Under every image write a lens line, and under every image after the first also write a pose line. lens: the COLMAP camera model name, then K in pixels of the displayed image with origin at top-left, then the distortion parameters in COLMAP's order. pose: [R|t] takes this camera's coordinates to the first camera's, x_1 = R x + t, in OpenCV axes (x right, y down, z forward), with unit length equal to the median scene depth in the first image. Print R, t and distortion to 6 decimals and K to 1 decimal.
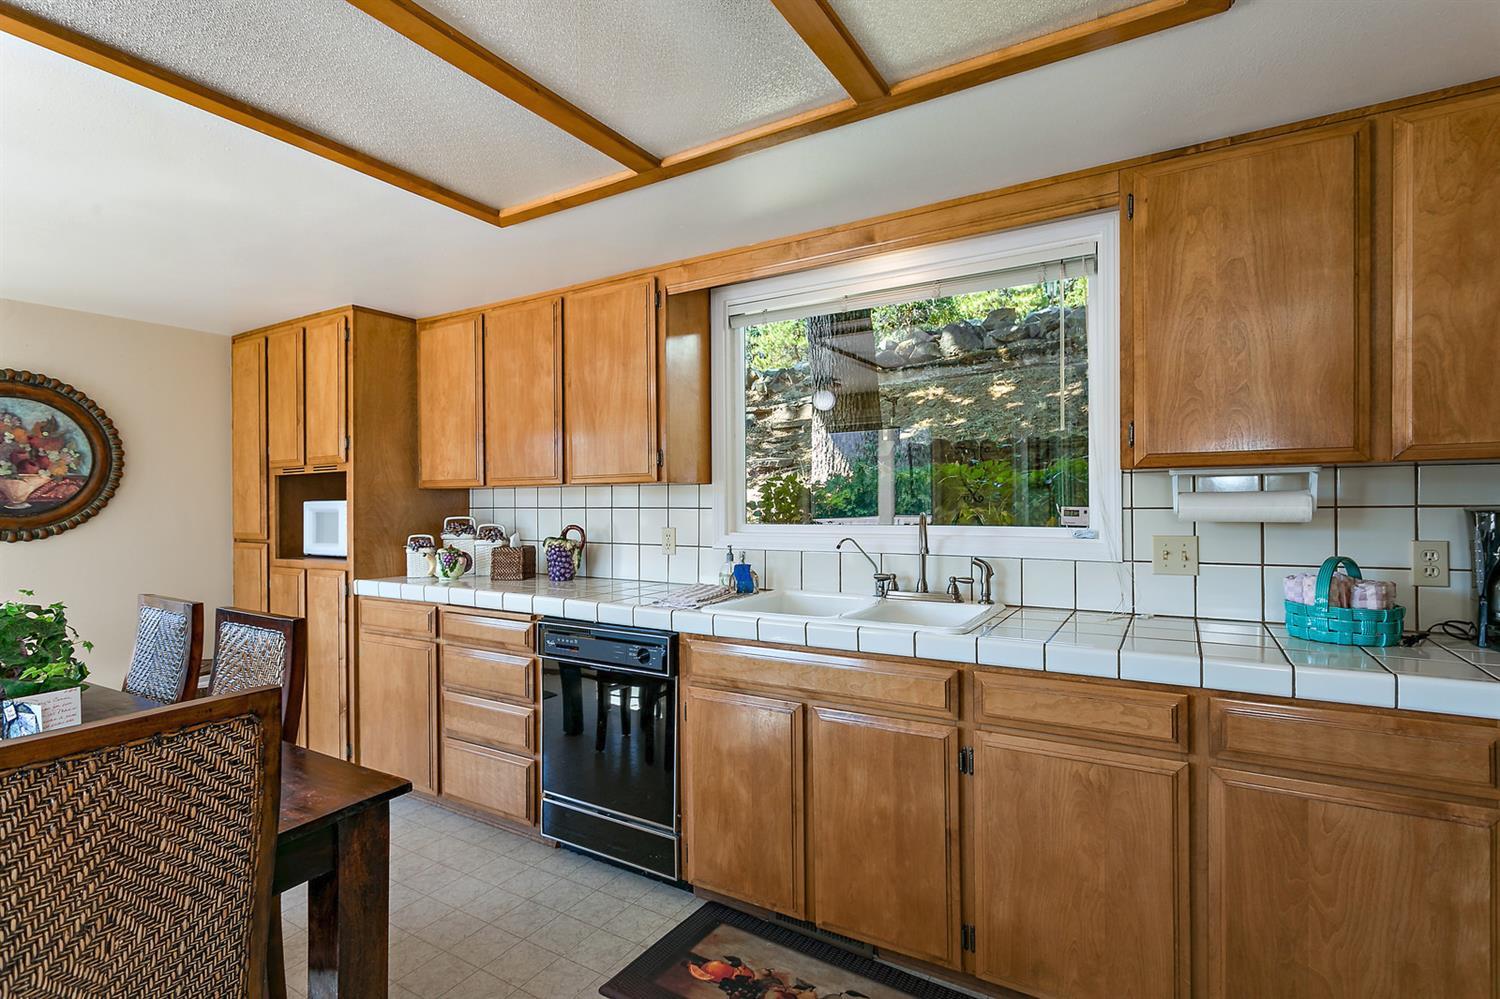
lens RADIAL K [[718.3, 0, 752.7], [0, 718.3, 501.0], [0, 0, 1]] dist [0.001476, 0.000383]
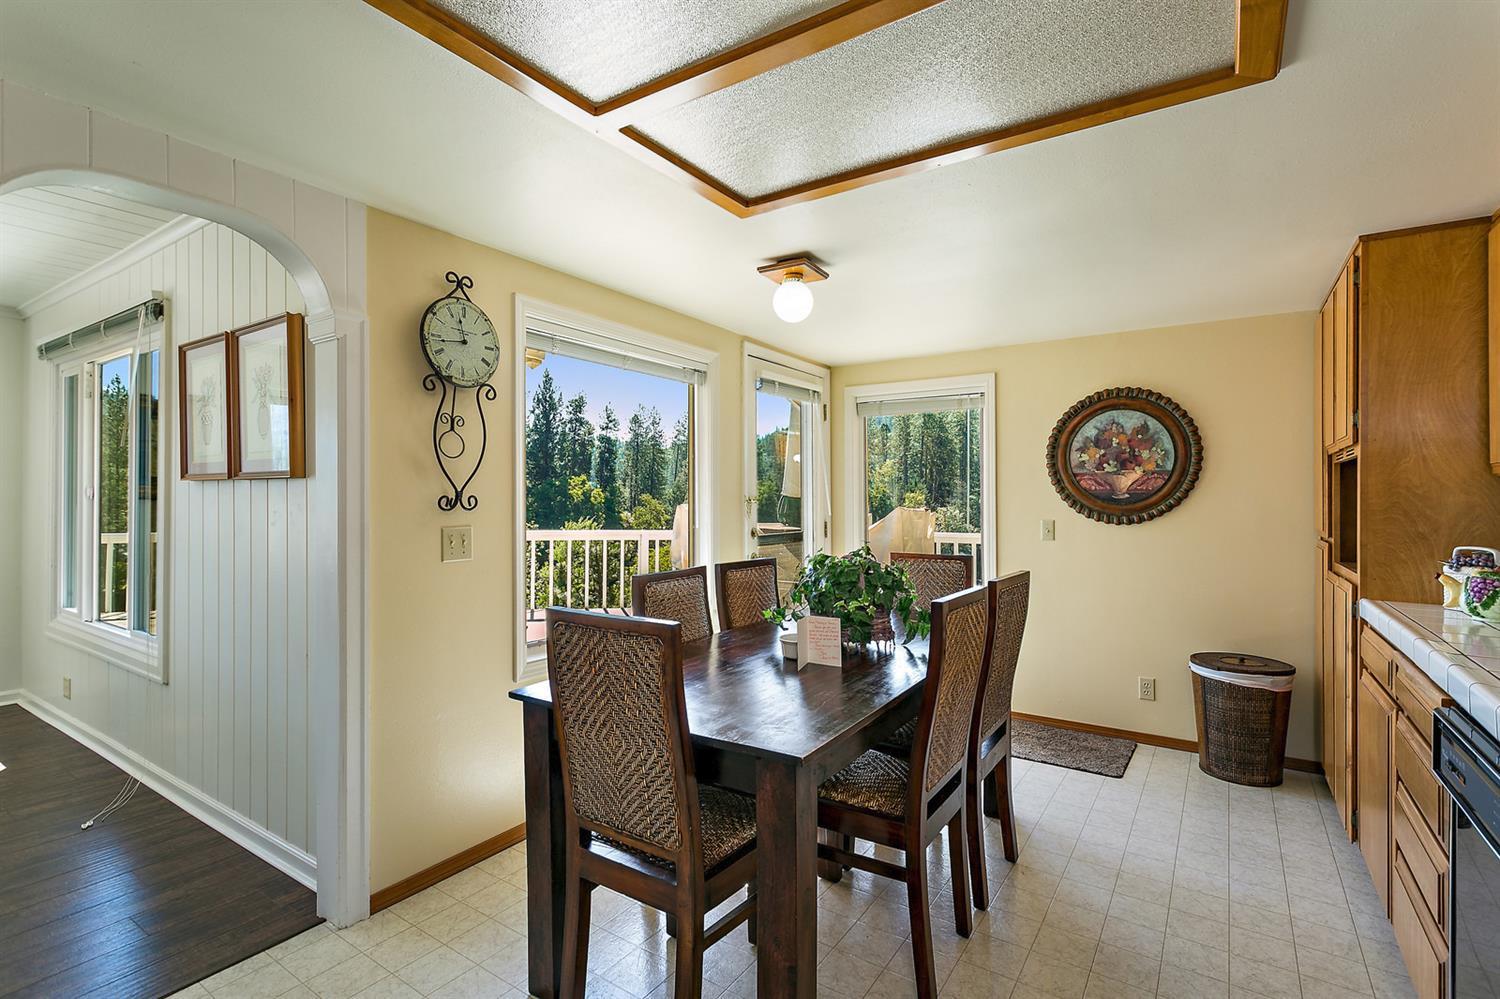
lens RADIAL K [[718.3, 0, 750.6], [0, 718.3, 494.6], [0, 0, 1]] dist [0.001476, 0.000383]
pose [[-0.059135, 0.007943, -0.998218, 0.250365], [-0.003364, 0.999961, 0.008156, -0.003806], [0.998244, 0.003840, -0.059106, 0.414284]]
